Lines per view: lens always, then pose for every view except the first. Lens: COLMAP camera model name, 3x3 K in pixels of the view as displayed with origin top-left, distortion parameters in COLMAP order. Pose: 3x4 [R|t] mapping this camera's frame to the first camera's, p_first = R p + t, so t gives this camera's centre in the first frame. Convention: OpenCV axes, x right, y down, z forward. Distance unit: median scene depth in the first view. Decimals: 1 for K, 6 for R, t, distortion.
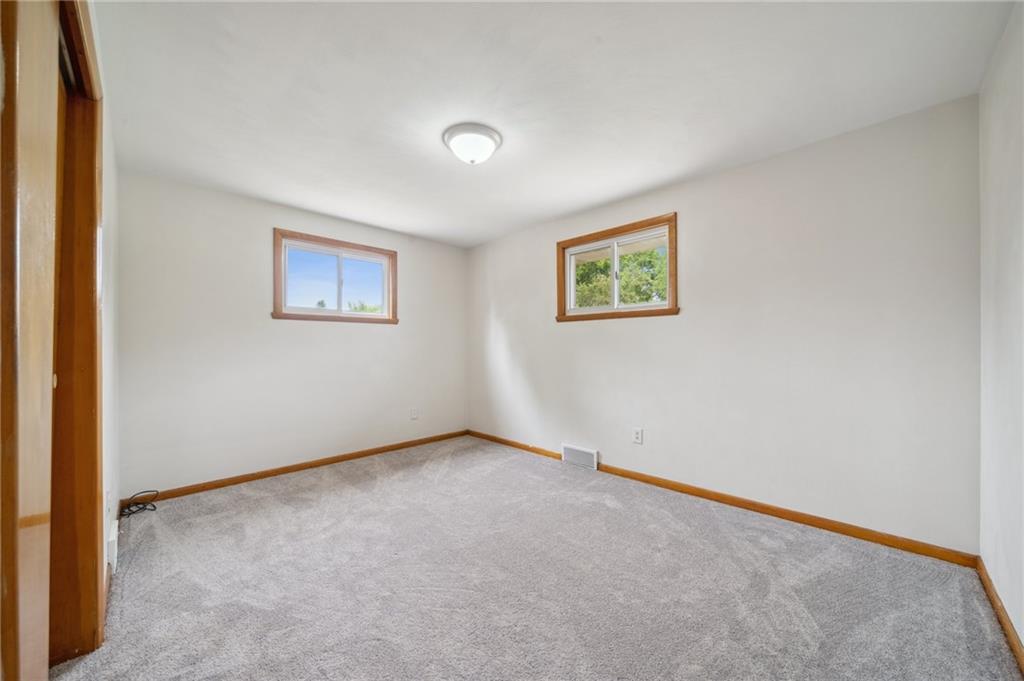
lens RADIAL K [[363.6, 0, 512.2], [0, 363.6, 345.0], [0, 0, 1]] dist [-0.002566, -0.000203]
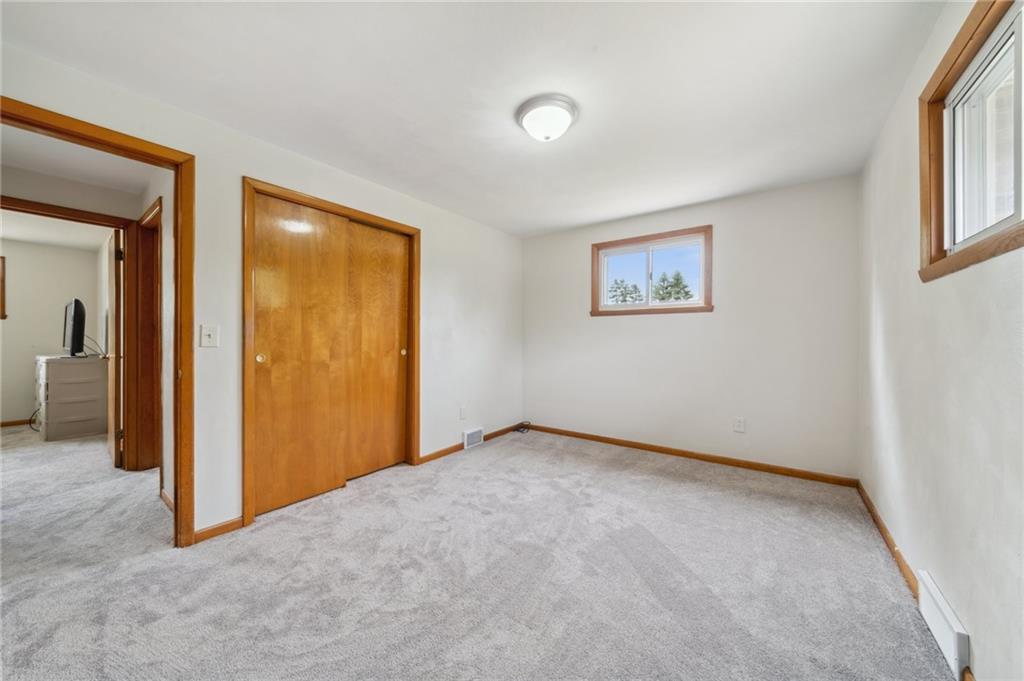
lens RADIAL K [[357.0, 0, 515.2], [0, 357.0, 337.0], [0, 0, 1]] dist [-0.000105, 0.000002]
pose [[0.167037, 0.001244, -0.985950, 0.517612], [0.002920, 0.999994, 0.001756, -0.002331], [0.985946, -0.003172, 0.167033, 0.519374]]
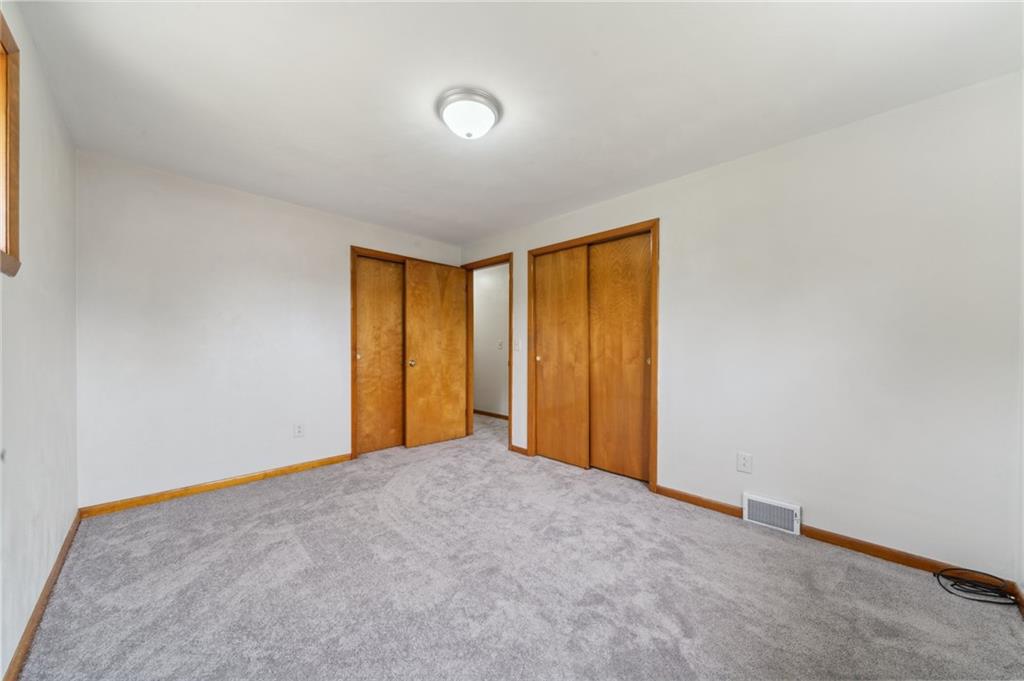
lens RADIAL K [[363.6, 0, 512.2], [0, 363.6, 345.0], [0, 0, 1]] dist [-0.002566, -0.000203]
pose [[-0.999890, 0.002036, -0.014670, -0.134970], [0.002122, 0.999981, -0.005848, 0.004175], [0.014657, -0.005878, -0.999875, 1.266326]]
